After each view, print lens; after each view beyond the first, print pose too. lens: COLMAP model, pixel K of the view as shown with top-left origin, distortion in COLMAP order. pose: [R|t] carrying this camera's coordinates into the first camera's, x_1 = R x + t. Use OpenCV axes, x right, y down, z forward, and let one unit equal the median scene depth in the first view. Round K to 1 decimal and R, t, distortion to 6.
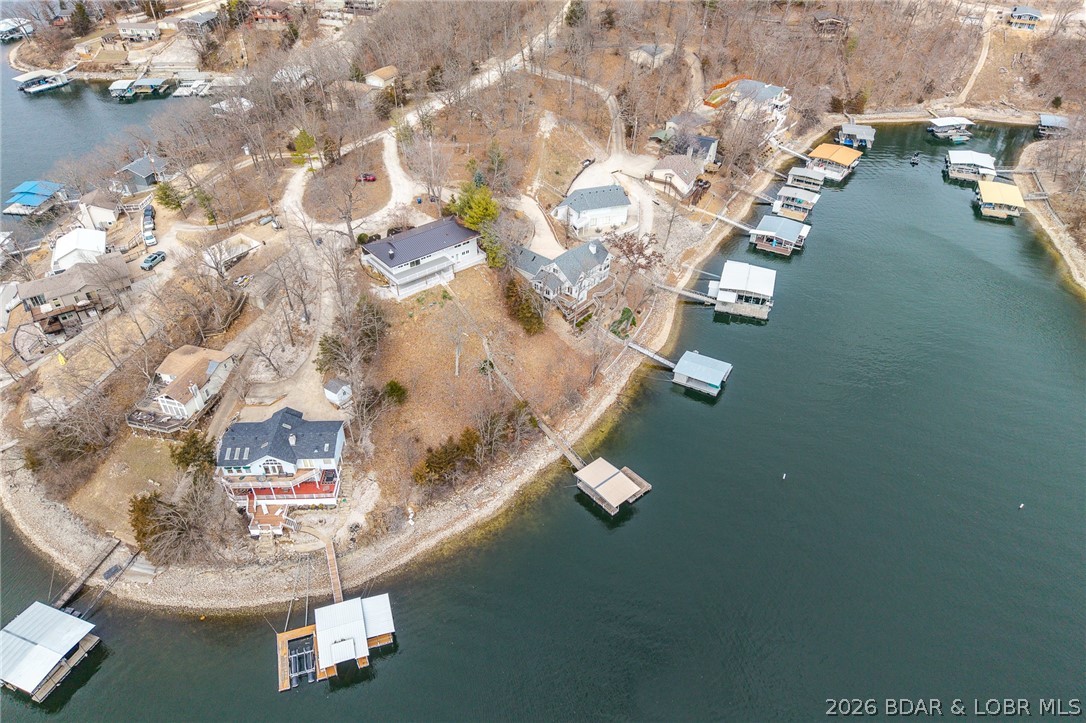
lens RADIAL K [[731.8, 0, 543.0], [0, 731.8, 361.5], [0, 0, 1]] dist [0.033145, -0.031678]
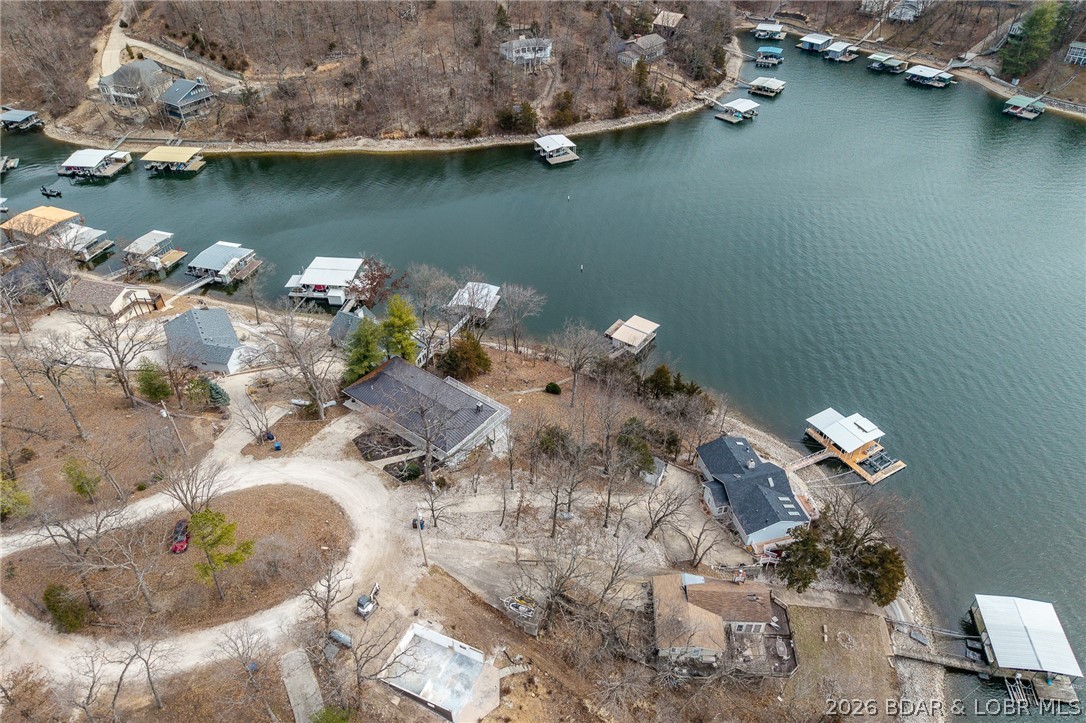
lens RADIAL K [[731.8, 0, 543.0], [0, 731.8, 361.5], [0, 0, 1]] dist [0.033145, -0.031678]
pose [[-0.216953, -0.618073, 0.755591, -0.701408], [0.610857, 0.517795, 0.598951, -0.535186], [-0.761437, 0.591502, 0.265217, 0.661763]]
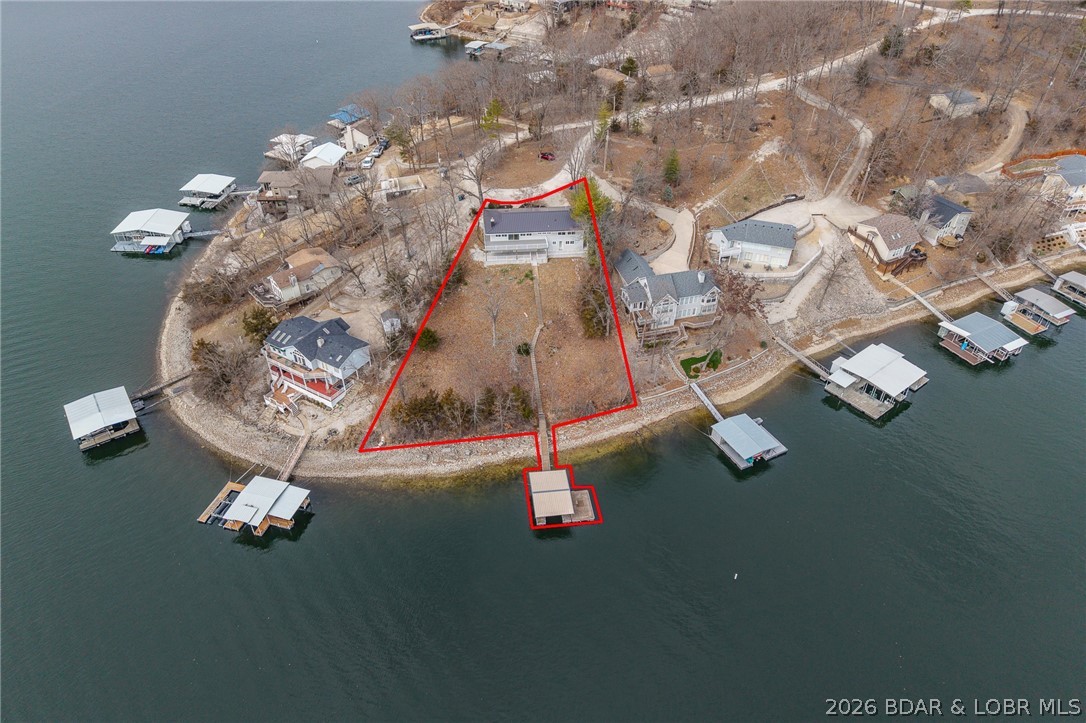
lens RADIAL K [[731.8, 0, 543.0], [0, 731.8, 361.5], [0, 0, 1]] dist [0.033145, -0.031678]
pose [[0.832876, 0.341722, -0.435366, 0.360111], [-0.344000, 0.935851, 0.076469, -0.057830], [0.433569, 0.086076, 0.897000, 0.082067]]
